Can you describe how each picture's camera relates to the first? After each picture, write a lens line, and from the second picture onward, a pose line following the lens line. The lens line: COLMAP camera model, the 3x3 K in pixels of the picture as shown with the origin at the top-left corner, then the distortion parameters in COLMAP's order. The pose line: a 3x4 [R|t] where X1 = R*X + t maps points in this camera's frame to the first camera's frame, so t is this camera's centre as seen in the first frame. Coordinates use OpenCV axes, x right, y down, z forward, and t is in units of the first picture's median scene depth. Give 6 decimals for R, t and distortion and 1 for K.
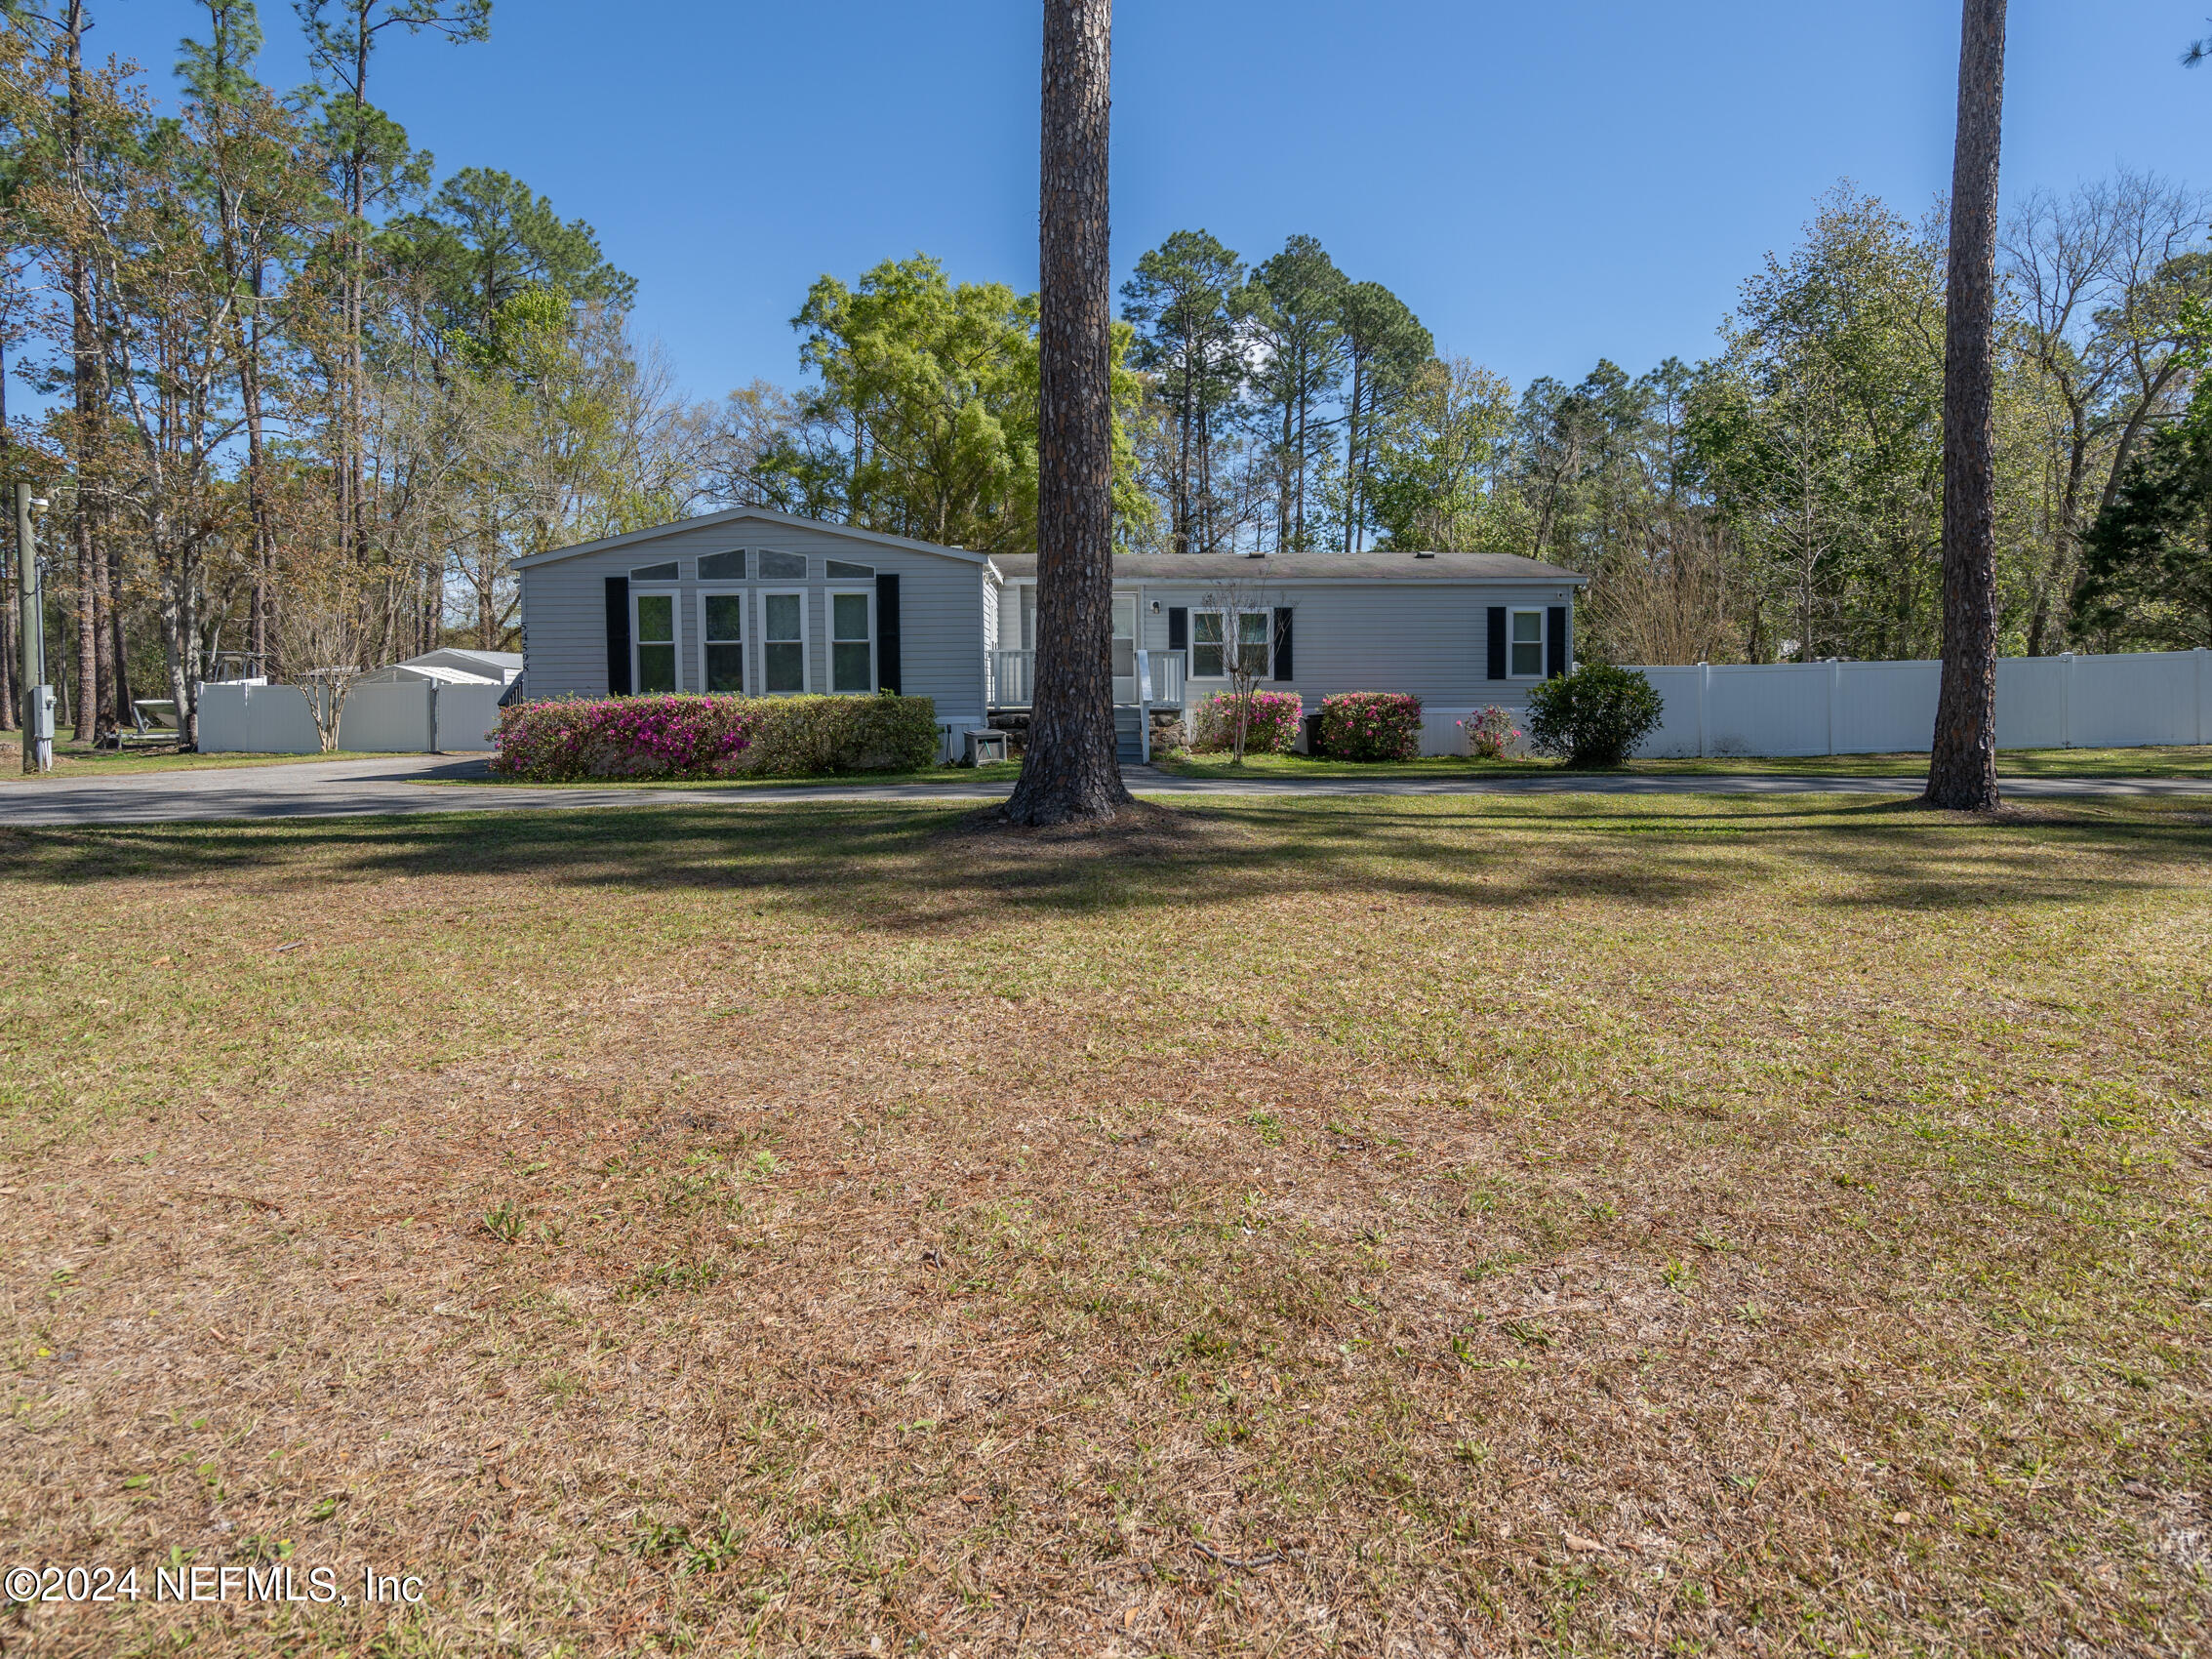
lens RADIAL K [[1032.4, 0, 1105.4], [0, 1032.4, 791.6], [0, 0, 1]] dist [-0.000790, 0.001118]
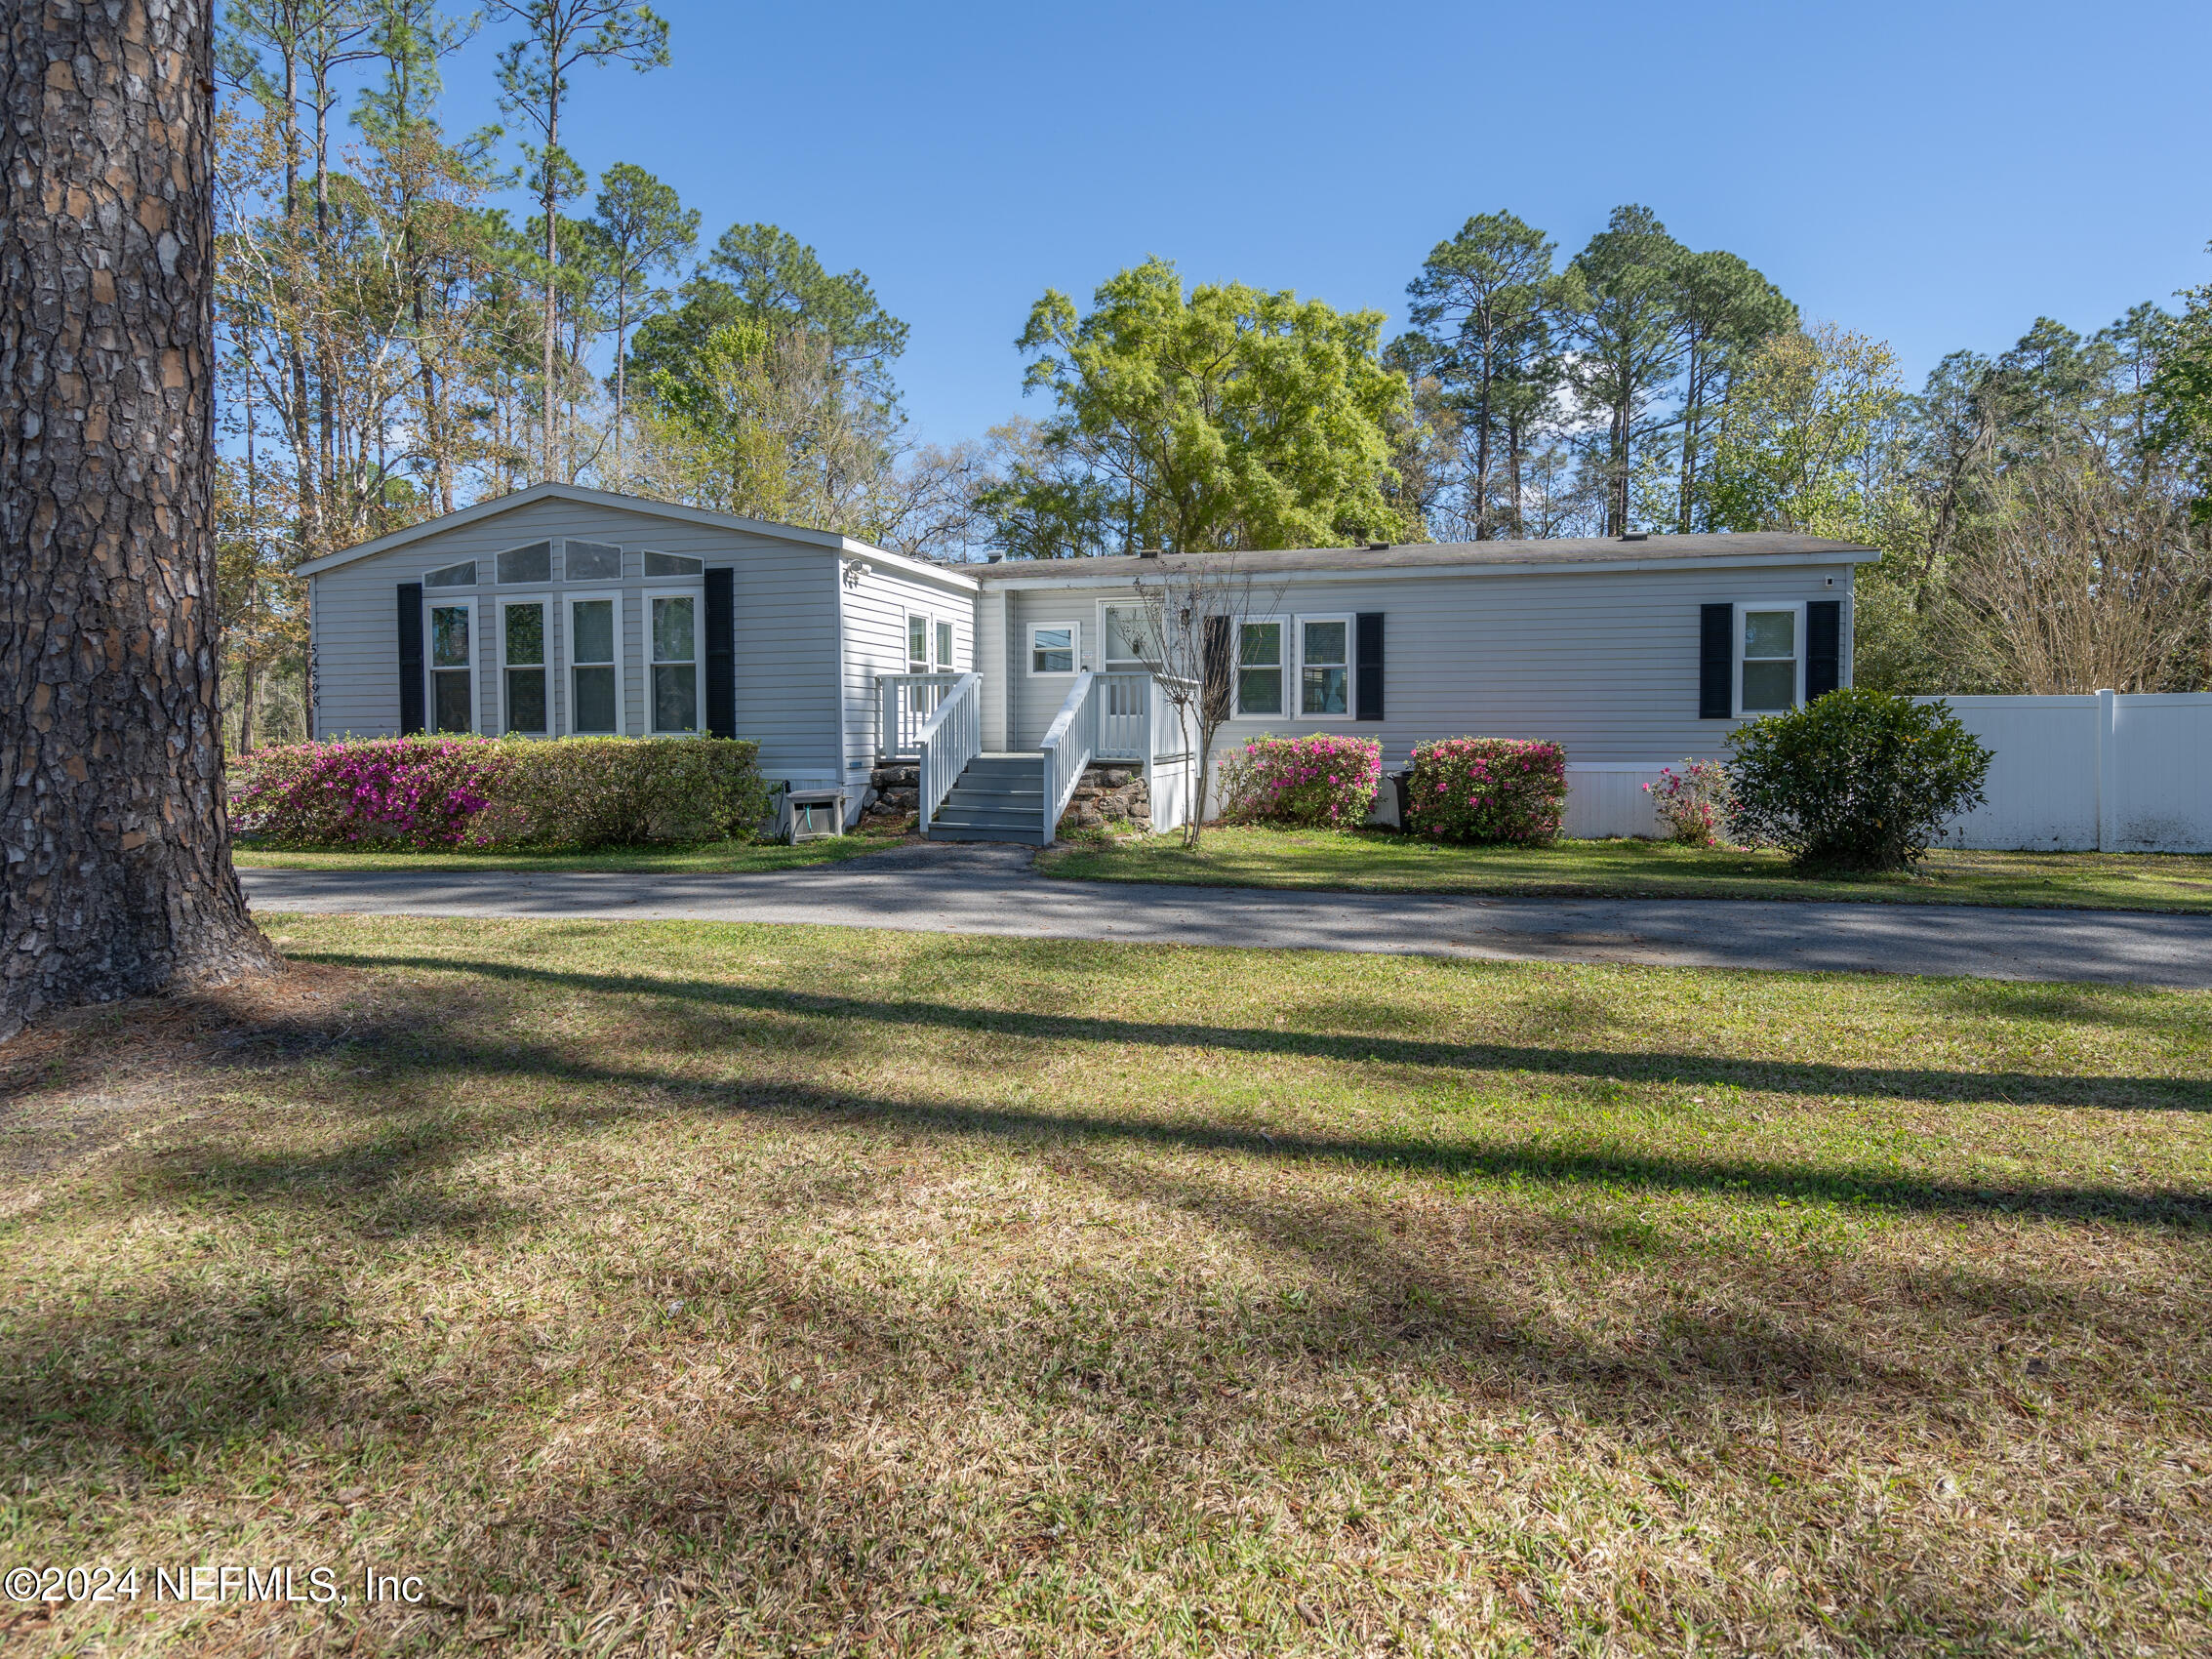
lens RADIAL K [[1110.4, 0, 1106.0], [0, 1110.4, 829.5], [0, 0, 1]] dist [0.001132, 0.000395]
pose [[0.969209, 0.025011, -0.244965, 0.184797], [-0.028380, 0.999545, -0.010234, -0.023299], [0.244598, 0.016871, 0.969478, 0.250570]]
